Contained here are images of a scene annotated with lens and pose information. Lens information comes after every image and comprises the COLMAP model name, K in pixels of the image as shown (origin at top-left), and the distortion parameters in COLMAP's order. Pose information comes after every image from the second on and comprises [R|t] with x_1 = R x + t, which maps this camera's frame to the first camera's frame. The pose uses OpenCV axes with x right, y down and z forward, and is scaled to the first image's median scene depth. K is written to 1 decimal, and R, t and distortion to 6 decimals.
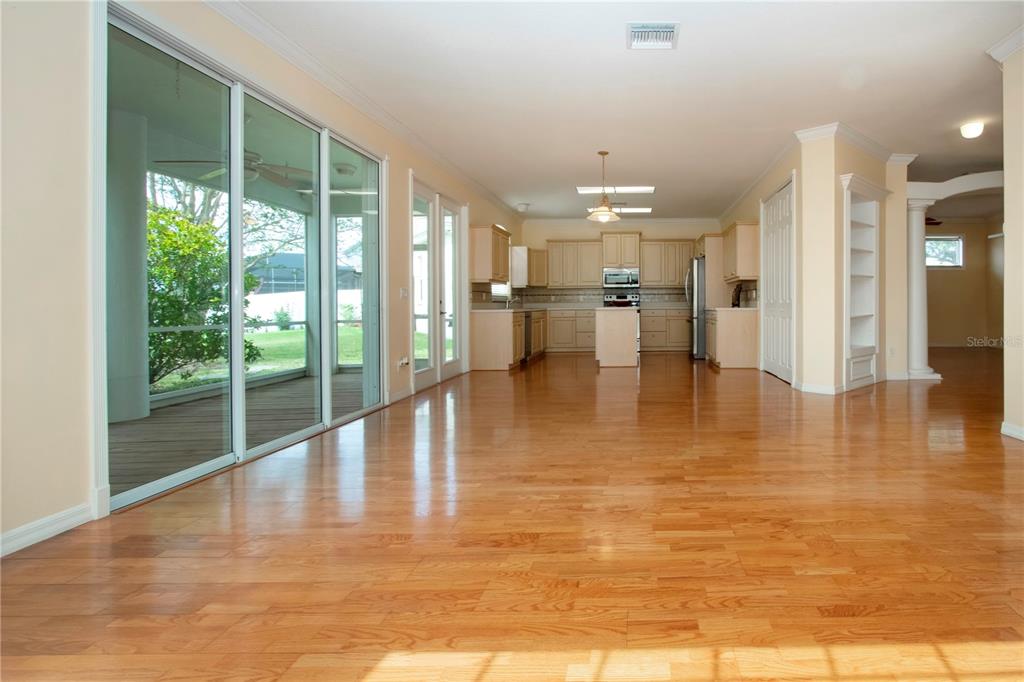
lens RADIAL K [[497.4, 0, 512.1], [0, 497.4, 294.2], [0, 0, 1]] dist [-0.011281, 0.000474]
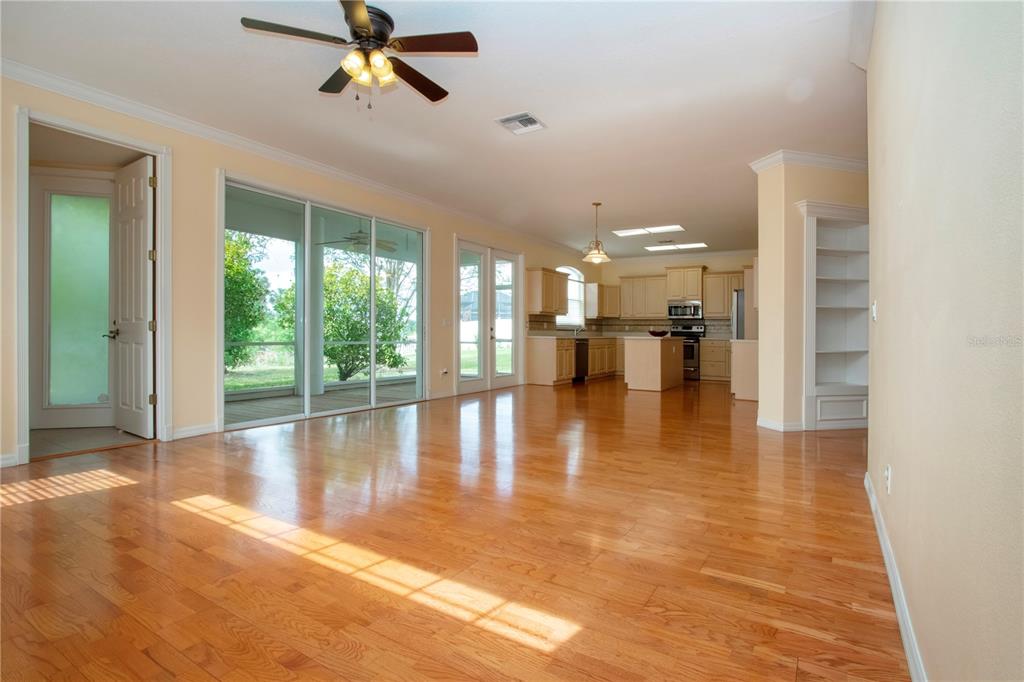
lens RADIAL K [[471.6, 0, 573.8], [0, 471.6, 324.7], [0, 0, 1]] dist [-0.002543, -0.000315]
pose [[0.878473, 0.011780, -0.477646, 0.591808], [-0.009108, 0.999927, 0.007909, -0.007807], [0.477704, -0.002597, 0.878517, -0.001222]]
